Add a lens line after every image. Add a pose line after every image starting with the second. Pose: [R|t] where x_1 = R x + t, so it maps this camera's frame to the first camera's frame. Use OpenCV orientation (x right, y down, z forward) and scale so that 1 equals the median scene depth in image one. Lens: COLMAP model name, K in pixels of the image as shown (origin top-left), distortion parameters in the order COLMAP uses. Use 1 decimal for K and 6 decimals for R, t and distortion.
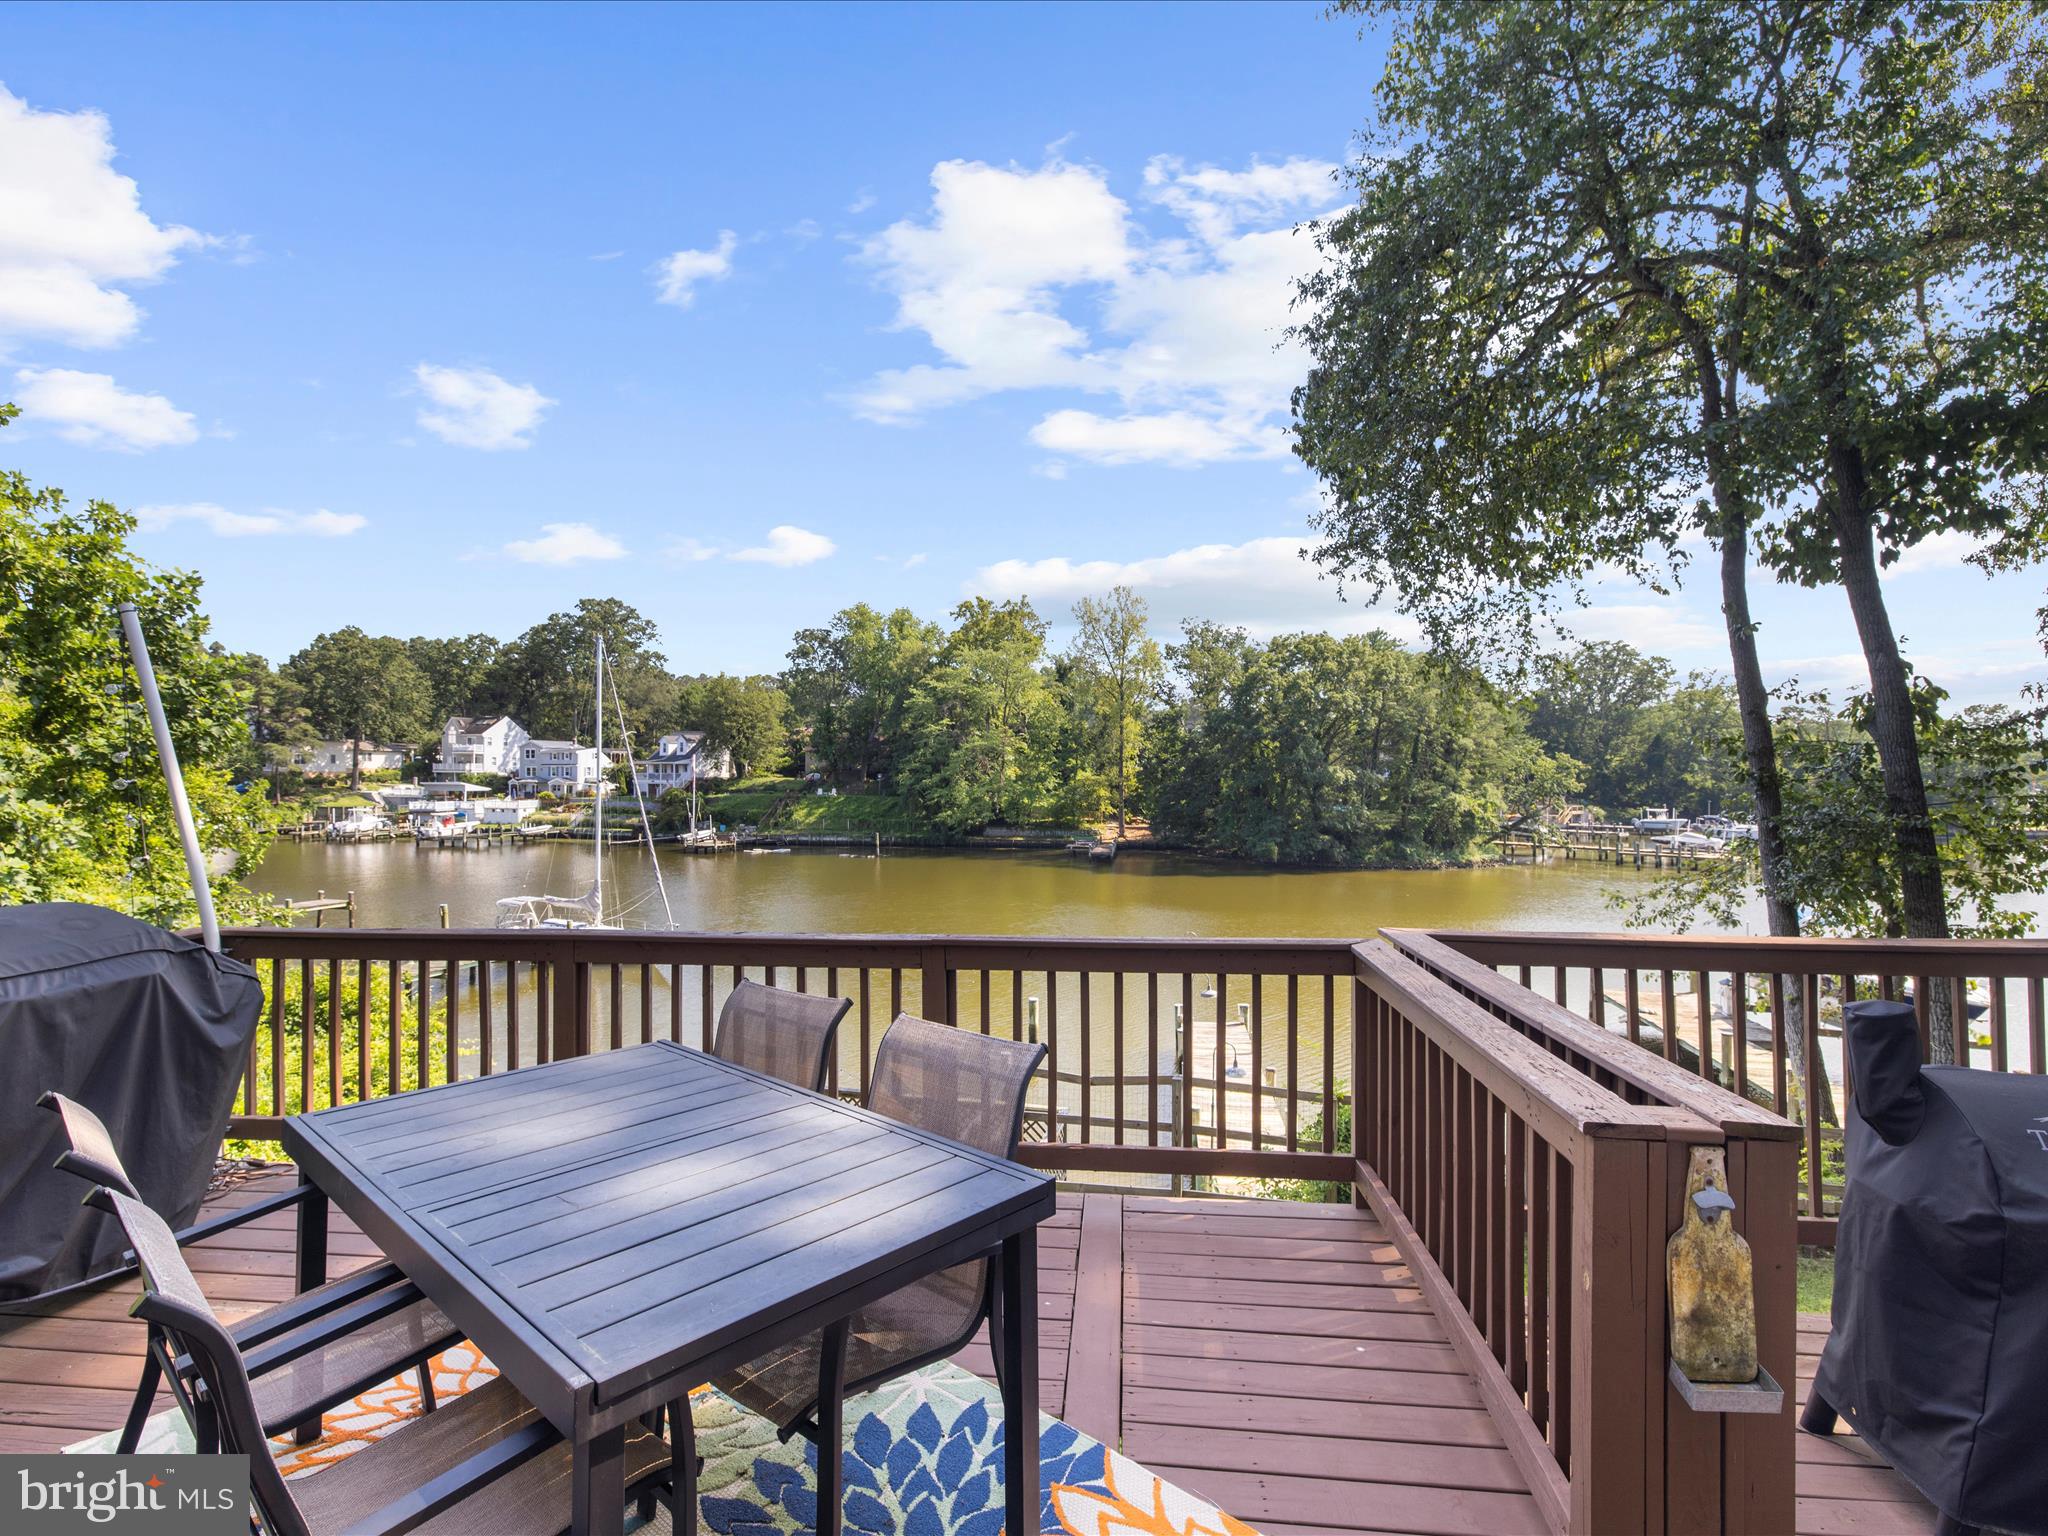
lens RADIAL K [[1007.1, 0, 1024.0], [0, 1007.1, 768.0], [0, 0, 1]] dist [-0.001131, 0.000680]
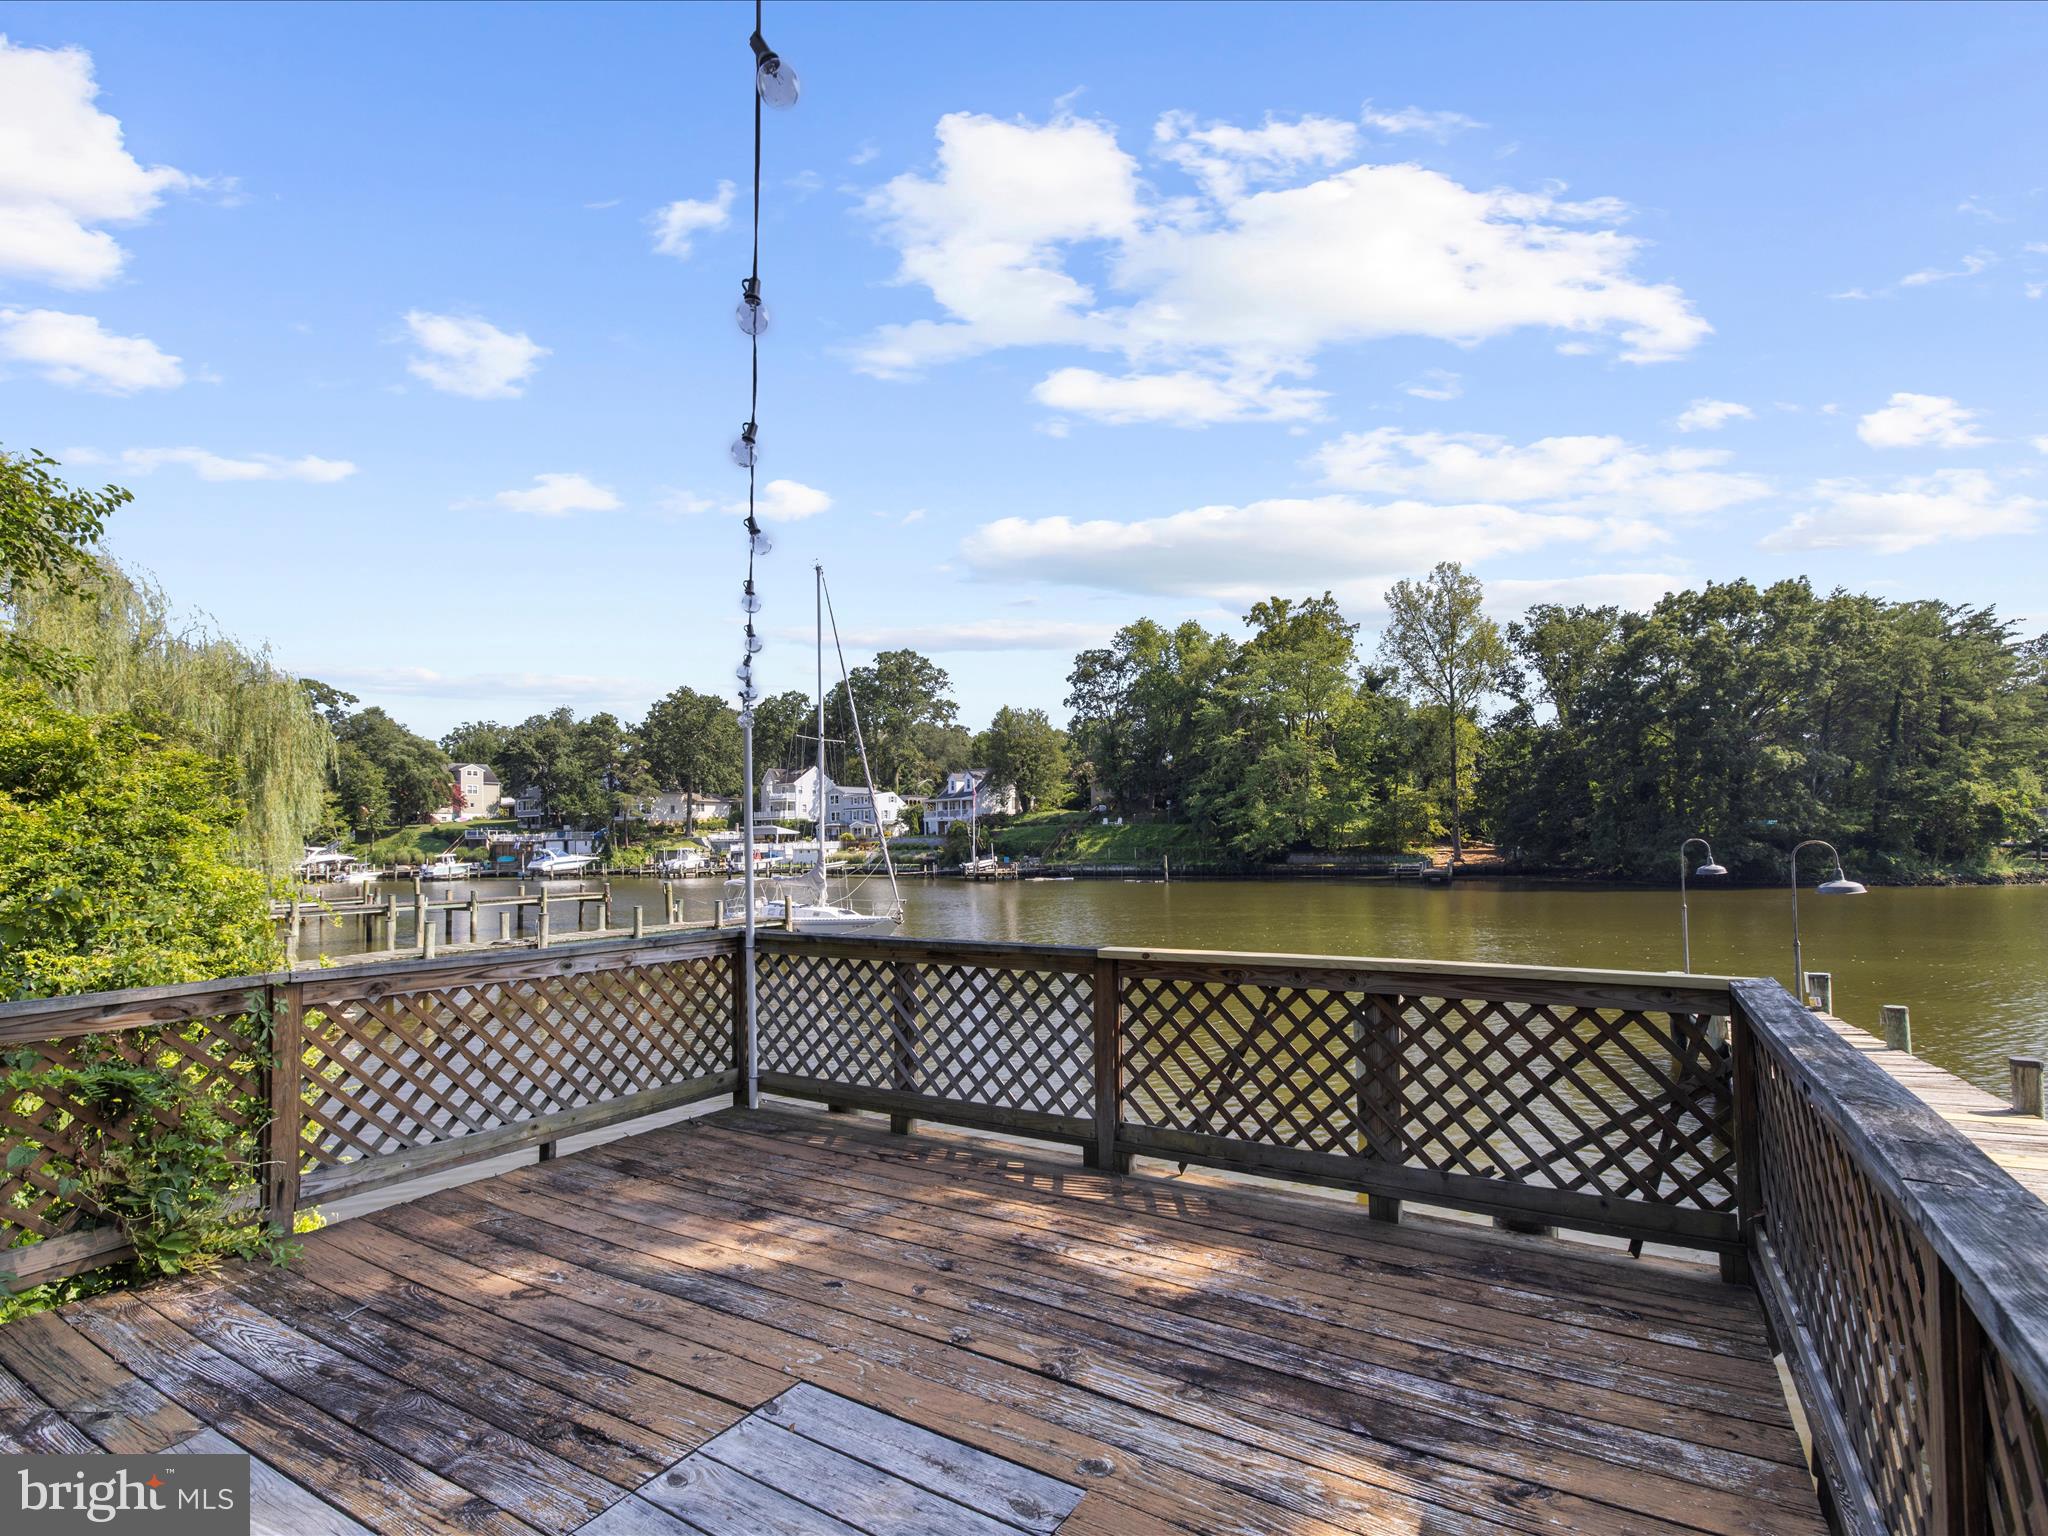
lens RADIAL K [[985.7, 0, 1020.7], [0, 985.7, 808.6], [0, 0, 1]] dist [0.000350, 0.000196]
pose [[0.955649, -0.029531, -0.293024, -0.008624], [0.020627, 0.999228, -0.033432, 0.042906], [0.293786, 0.025905, 0.955520, 0.103051]]
